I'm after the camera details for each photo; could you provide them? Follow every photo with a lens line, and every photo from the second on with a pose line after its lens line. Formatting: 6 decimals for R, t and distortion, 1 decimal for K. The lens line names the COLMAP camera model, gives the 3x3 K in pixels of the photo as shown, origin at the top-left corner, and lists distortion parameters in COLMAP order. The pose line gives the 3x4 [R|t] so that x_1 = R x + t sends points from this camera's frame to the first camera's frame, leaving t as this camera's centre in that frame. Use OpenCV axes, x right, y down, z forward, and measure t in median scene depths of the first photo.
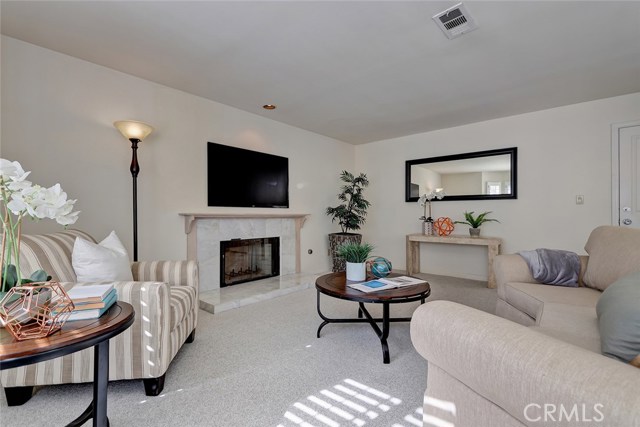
lens RADIAL K [[289.2, 0, 320.0], [0, 289.2, 213.5], [0, 0, 1]] dist [0.001783, 0.000000]
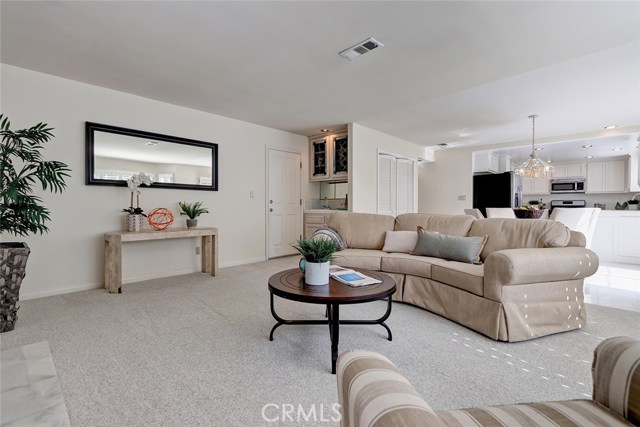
lens RADIAL K [[296.2, 0, 315.4], [0, 296.2, 213.9], [0, 0, 1]] dist [-0.001693, -0.000356]
pose [[0.071658, -0.024103, 0.997138, -0.414992], [-0.003630, 0.999695, 0.024426, 0.008120], [-0.997423, -0.005370, 0.071549, 0.542095]]
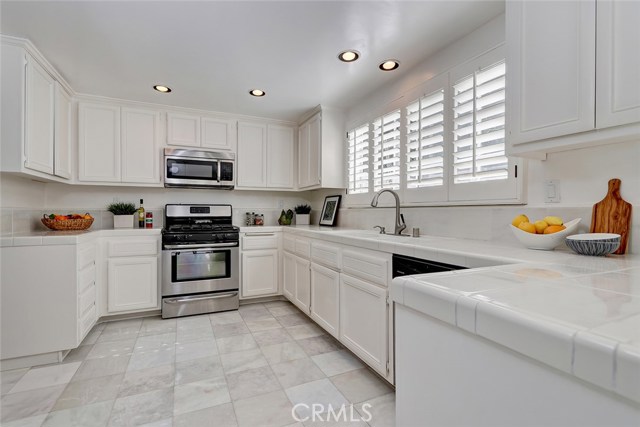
lens RADIAL K [[318.4, 0, 319.1], [0, 318.4, 209.4], [0, 0, 1]] dist [0.001151, -0.000039]
pose [[-0.895429, 0.004022, 0.445185, 0.985922], [0.001432, 0.999980, -0.006154, -0.021431], [-0.445201, -0.004873, -0.895417, -0.352742]]
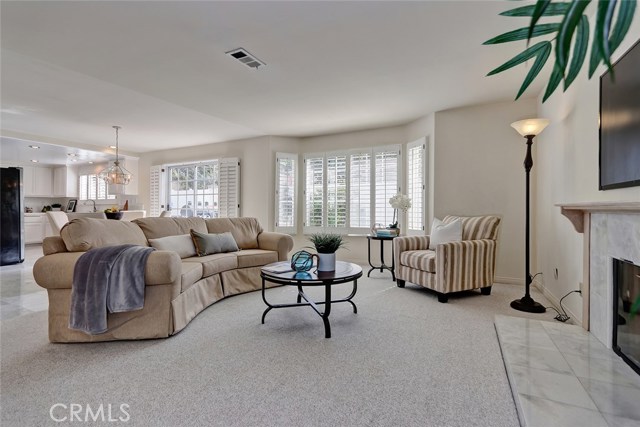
lens RADIAL K [[300.0, 0, 316.1], [0, 300.0, 209.1], [0, 0, 1]] dist [0.000183, -0.000098]
pose [[-0.971850, 0.000299, -0.235602, 0.234617], [0.001685, 0.999982, -0.005683, 0.011227], [0.235596, -0.005920, -0.971833, 1.174228]]
